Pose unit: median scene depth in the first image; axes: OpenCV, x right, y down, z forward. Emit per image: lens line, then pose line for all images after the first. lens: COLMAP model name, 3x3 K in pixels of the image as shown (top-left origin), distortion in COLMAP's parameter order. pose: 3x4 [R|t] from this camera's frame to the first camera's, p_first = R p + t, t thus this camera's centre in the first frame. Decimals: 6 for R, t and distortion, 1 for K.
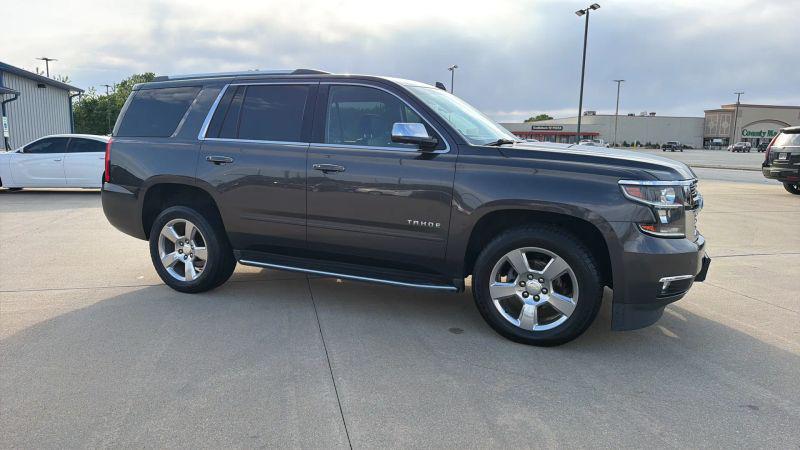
lens RADIAL K [[542.3, 0, 378.7], [0, 542.3, 226.6], [0, 0, 1]] dist [0.020319, -0.002096]
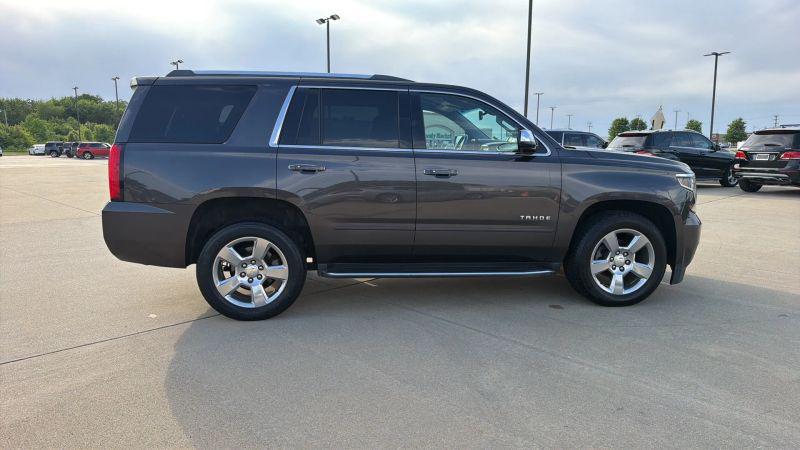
lens RADIAL K [[550.4, 0, 384.0], [0, 550.4, 224.9], [0, 0, 1]] dist [0.012084, -0.003046]
pose [[0.855299, -0.082628, 0.511504, -0.781133], [0.084598, 0.996225, 0.019472, -0.040039], [-0.511182, 0.026618, 0.859060, 0.159450]]
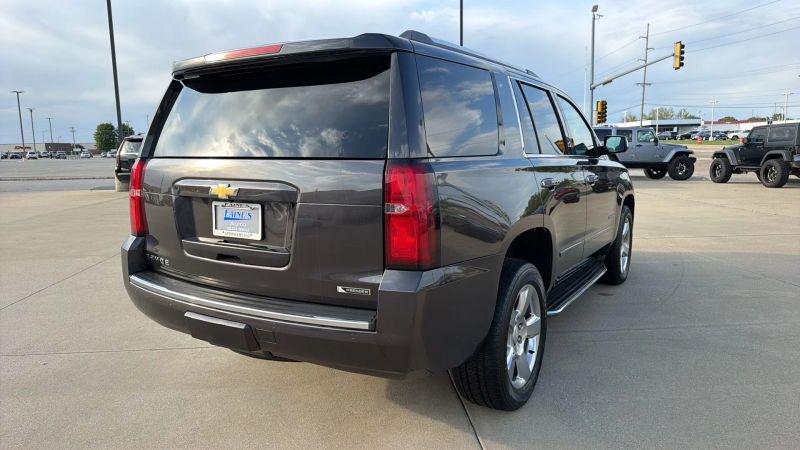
lens RADIAL K [[560.2, 0, 387.6], [0, 560.2, 223.4], [0, 0, 1]] dist [0.002077, -0.005360]
pose [[0.122733, -0.145266, 0.981751, -1.235059], [0.165554, 0.978365, 0.124068, -0.232829], [-0.978534, 0.147306, 0.144127, 1.303735]]
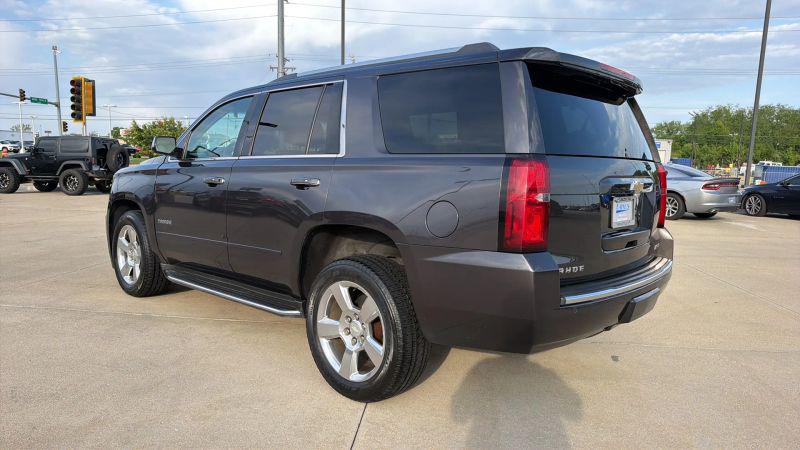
lens RADIAL K [[545.7, 0, 398.9], [0, 545.7, 225.1], [0, 0, 1]] dist [0.012010, -0.007152]
pose [[-0.957984, -0.065702, 0.279197, -0.504122], [0.008294, 0.966658, 0.255938, -0.367164], [-0.286703, 0.247500, -0.925497, 2.399568]]
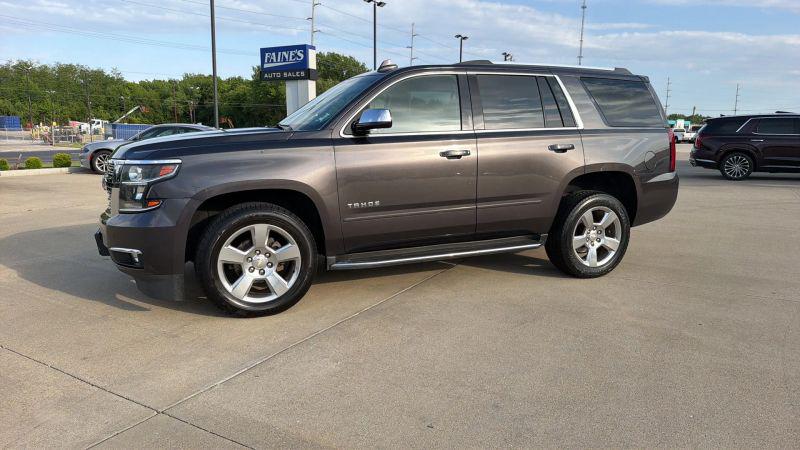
lens RADIAL K [[540.7, 0, 409.5], [0, 540.7, 227.3], [0, 0, 1]] dist [0.017208, -0.004459]
pose [[-0.643267, 0.118817, -0.756366, 1.040602], [-0.125764, 0.958070, 0.257461, -0.313371], [0.755242, 0.260740, -0.601352, 2.155395]]
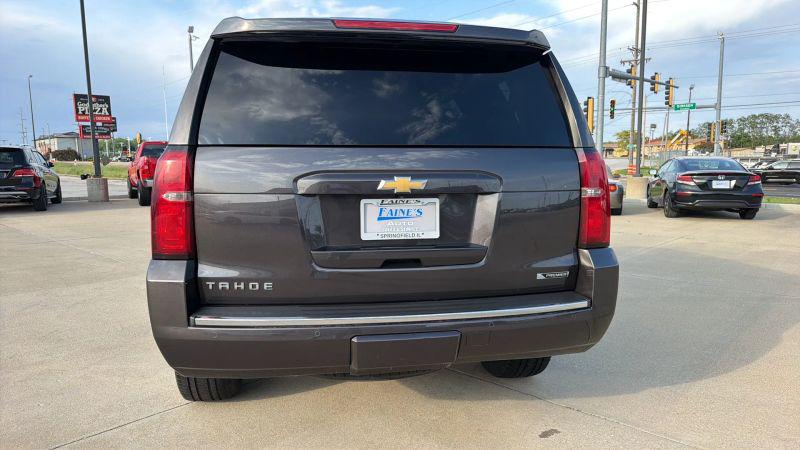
lens RADIAL K [[554.7, 0, 396.3], [0, 554.7, 227.4], [0, 0, 1]] dist [0.008011, -0.003674]
pose [[-0.583952, -0.100393, 0.805557, -1.054139], [0.119793, 0.970803, 0.207825, -0.294342], [-0.802901, 0.217860, -0.554876, 1.903764]]
